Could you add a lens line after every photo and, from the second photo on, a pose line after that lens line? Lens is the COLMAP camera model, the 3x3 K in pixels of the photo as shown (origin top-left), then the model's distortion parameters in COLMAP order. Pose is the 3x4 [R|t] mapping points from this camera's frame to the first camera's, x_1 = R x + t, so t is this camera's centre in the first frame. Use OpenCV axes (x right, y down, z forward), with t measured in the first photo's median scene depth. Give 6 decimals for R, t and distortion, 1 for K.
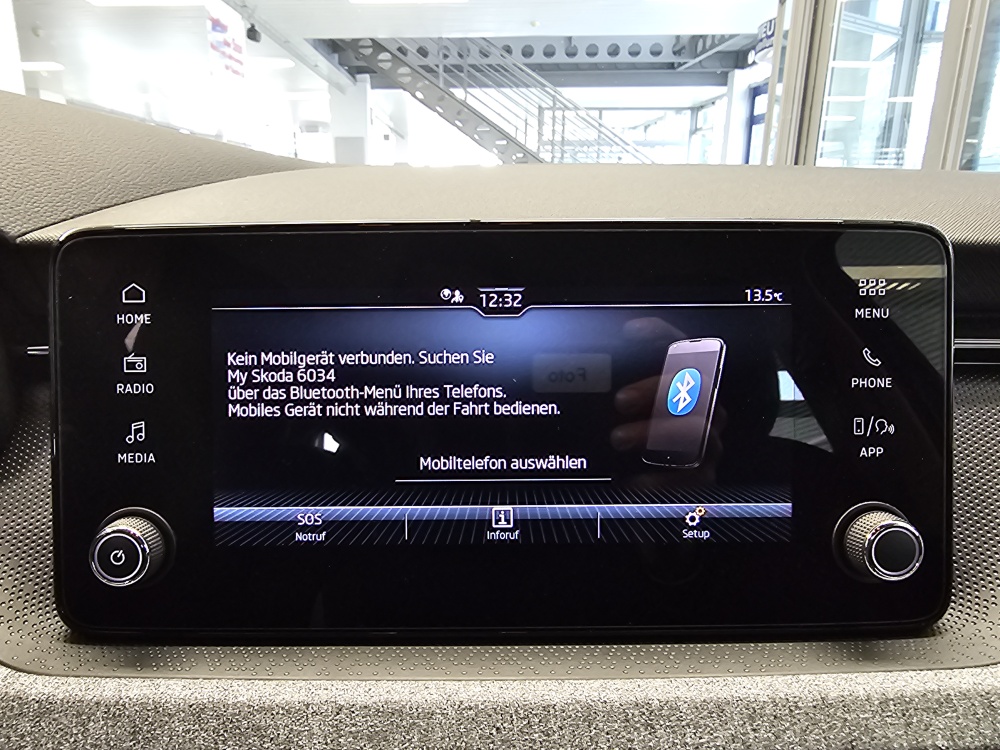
lens RADIAL K [[691.1, 0, 462.8], [0, 691.1, 376.6], [0, 0, 1]] dist [0.001322, -0.000736]
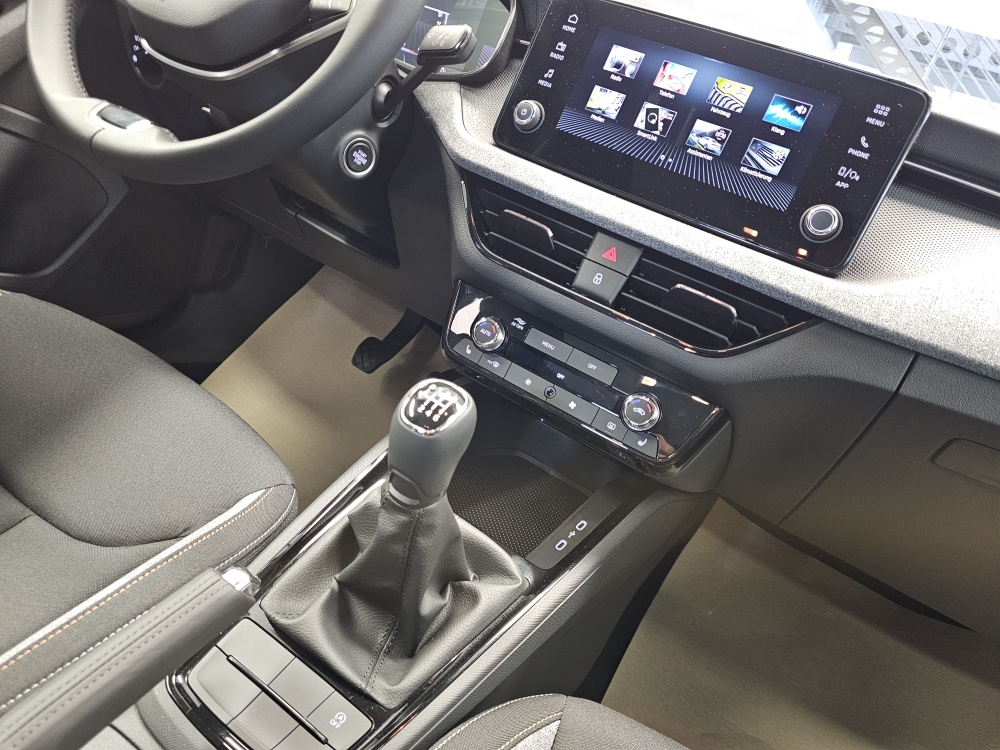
lens RADIAL K [[723.6, 0, 500.0], [0, 723.6, 375.0], [0, 0, 1]] dist [0.057127, -0.068542]
pose [[0.816472, 0.441938, -0.371570, 0.824267], [-0.426662, 0.895389, 0.127430, 0.783895], [0.389016, 0.054492, 0.919618, -1.401368]]
